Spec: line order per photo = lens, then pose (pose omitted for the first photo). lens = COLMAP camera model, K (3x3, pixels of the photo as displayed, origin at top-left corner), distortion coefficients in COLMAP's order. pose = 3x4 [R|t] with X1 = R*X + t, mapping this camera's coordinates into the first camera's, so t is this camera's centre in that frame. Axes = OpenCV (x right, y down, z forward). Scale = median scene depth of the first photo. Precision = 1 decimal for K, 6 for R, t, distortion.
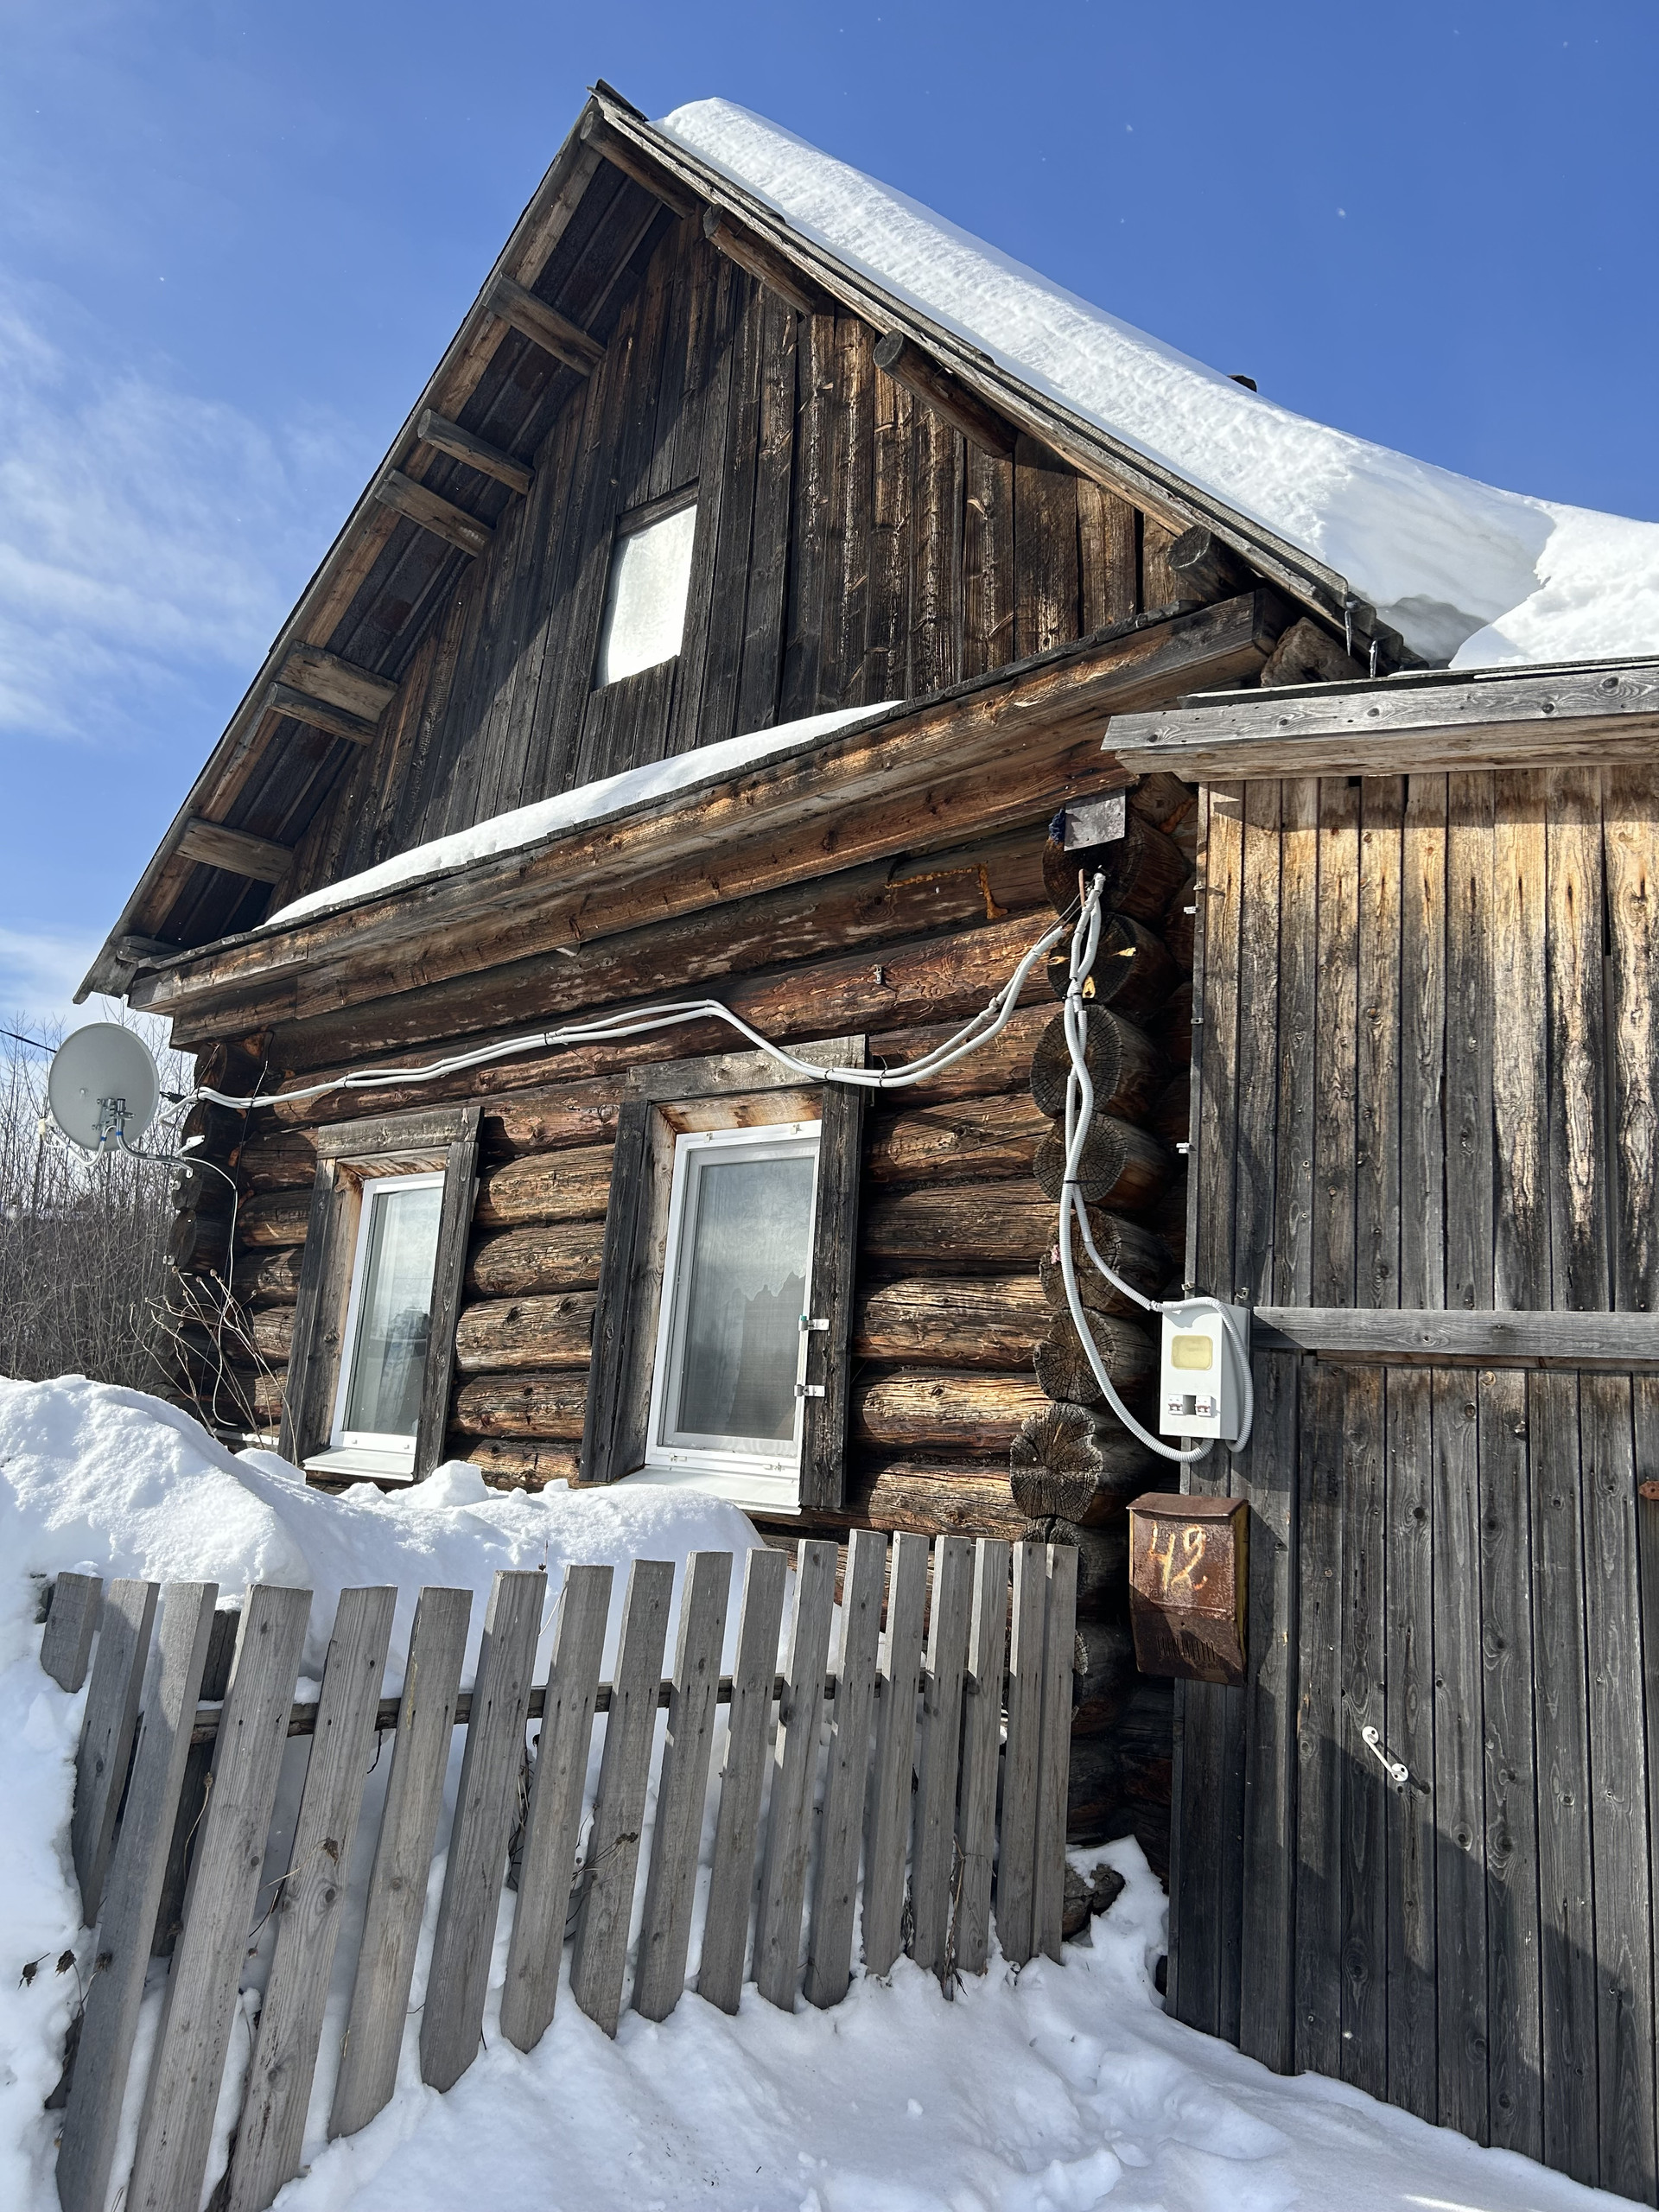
lens RADIAL K [[1660.9, 0, 821.0], [0, 1660.9, 1086.7], [0, 0, 1]] dist [0.043622, -0.004707]
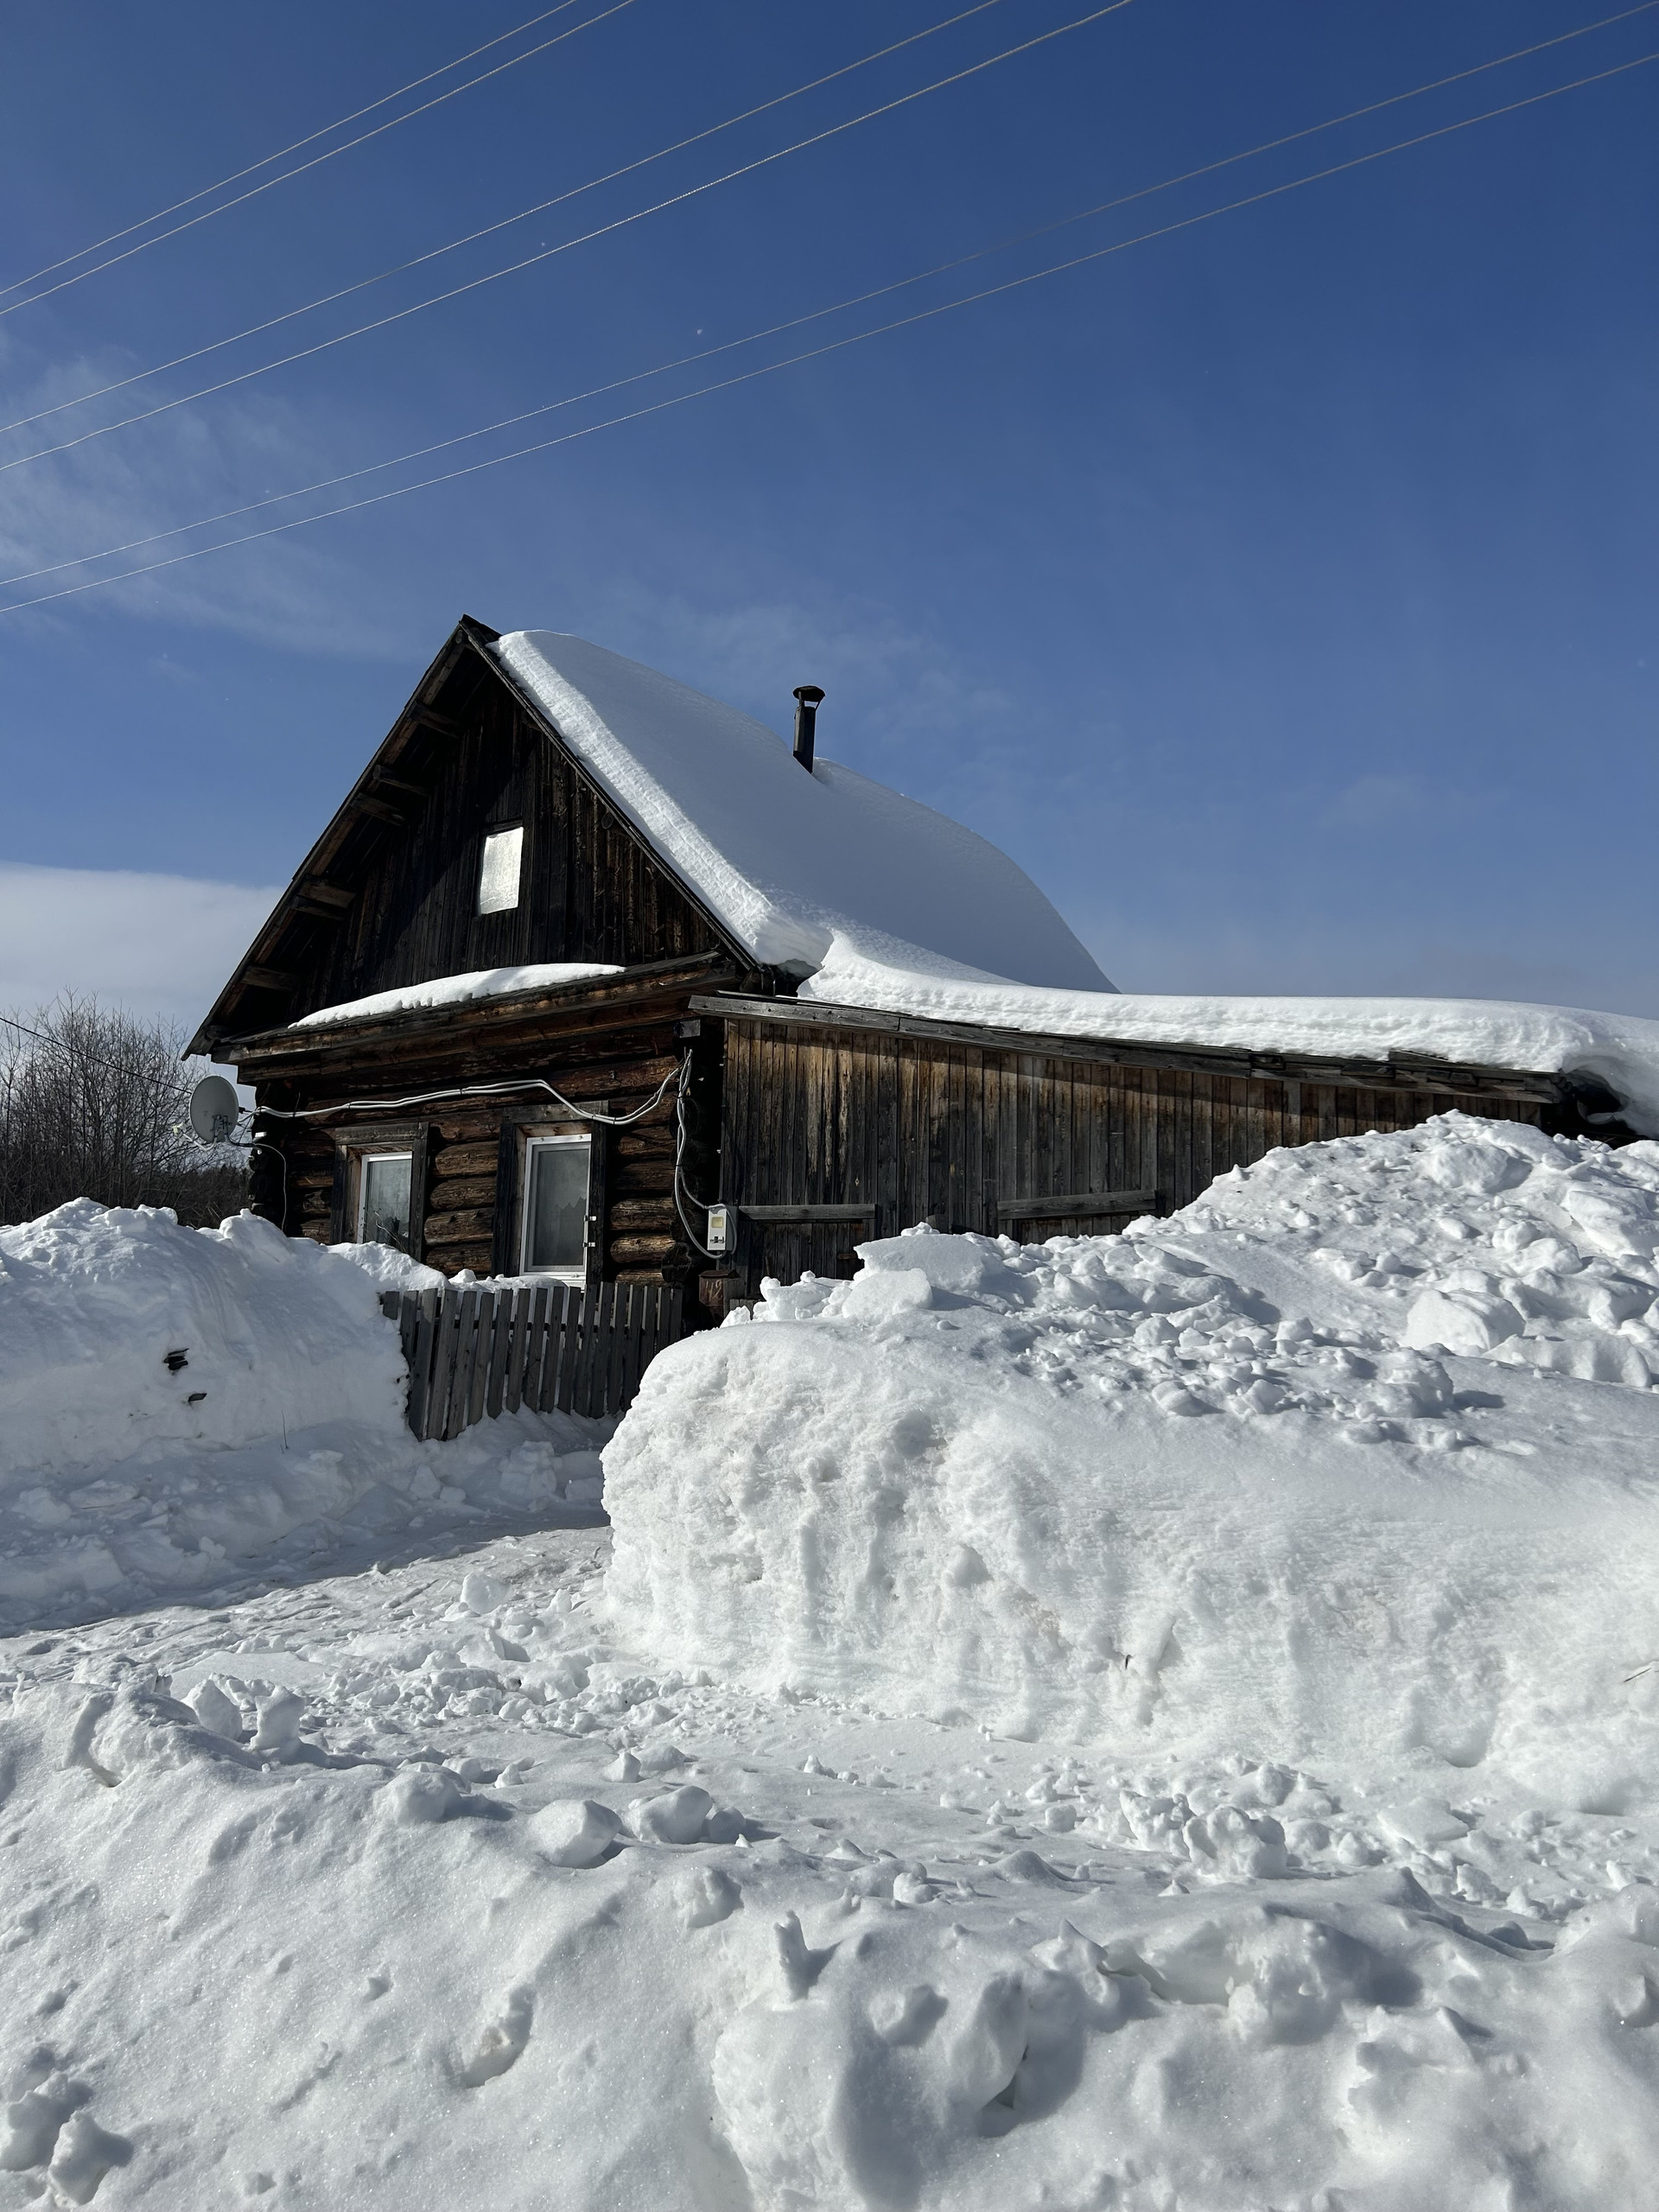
lens RADIAL K [[1694.6, 0, 874.6], [0, 1694.6, 1114.3], [0, 0, 1]] dist [0.060164, -0.092629]
pose [[0.988120, -0.031583, 0.150406, 0.038059], [0.018335, 0.995893, 0.088665, -0.224185], [-0.152589, -0.084854, 0.984640, -1.519072]]
